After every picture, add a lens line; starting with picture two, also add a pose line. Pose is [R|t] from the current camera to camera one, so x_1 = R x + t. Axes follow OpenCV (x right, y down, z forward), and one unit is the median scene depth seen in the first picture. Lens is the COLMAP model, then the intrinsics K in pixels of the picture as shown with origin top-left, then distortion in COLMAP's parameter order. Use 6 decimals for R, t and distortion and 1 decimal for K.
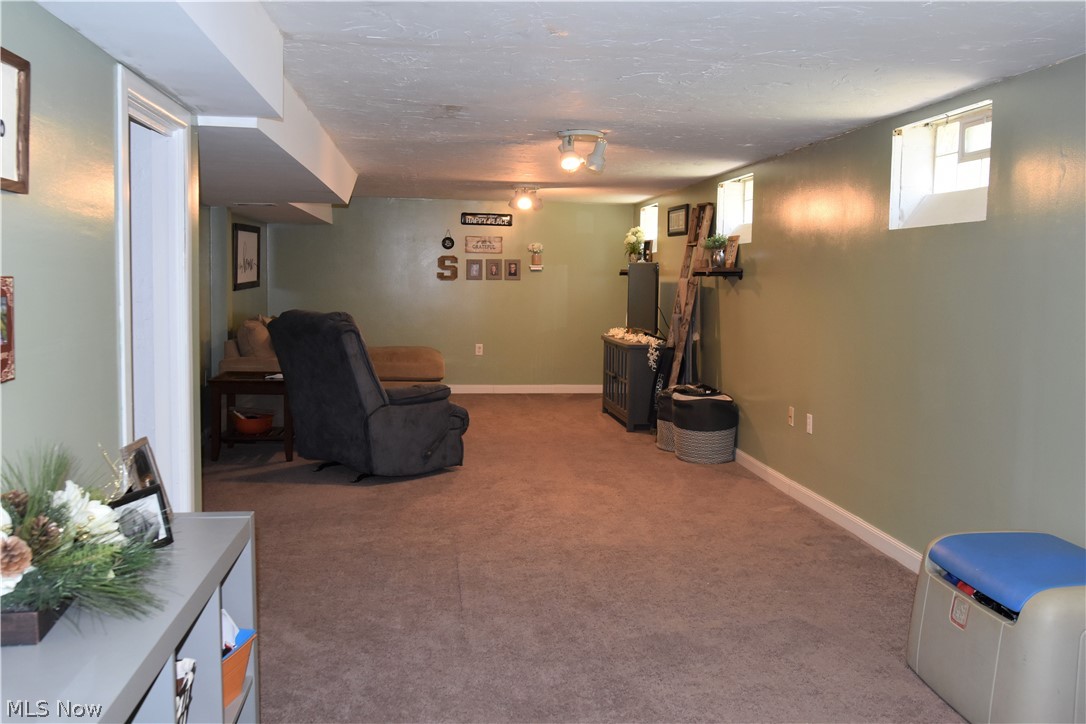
lens RADIAL K [[956.3, 0, 546.6], [0, 956.3, 340.0], [0, 0, 1]] dist [-0.042953, -0.006385]
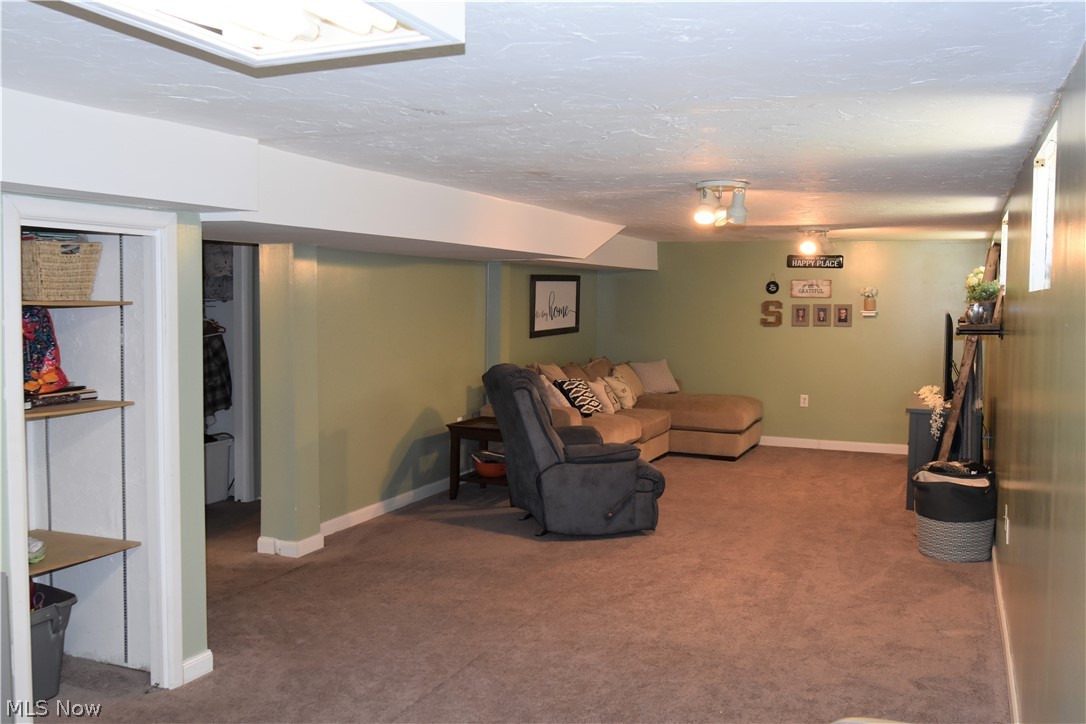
lens RADIAL K [[956.3, 0, 546.6], [0, 956.3, 340.0], [0, 0, 1]] dist [-0.042953, -0.006385]
pose [[0.862746, 0.016155, -0.505379, 0.251838], [-0.031070, 0.999295, -0.021097, -0.030427], [0.504682, 0.033903, 0.862639, 0.095589]]
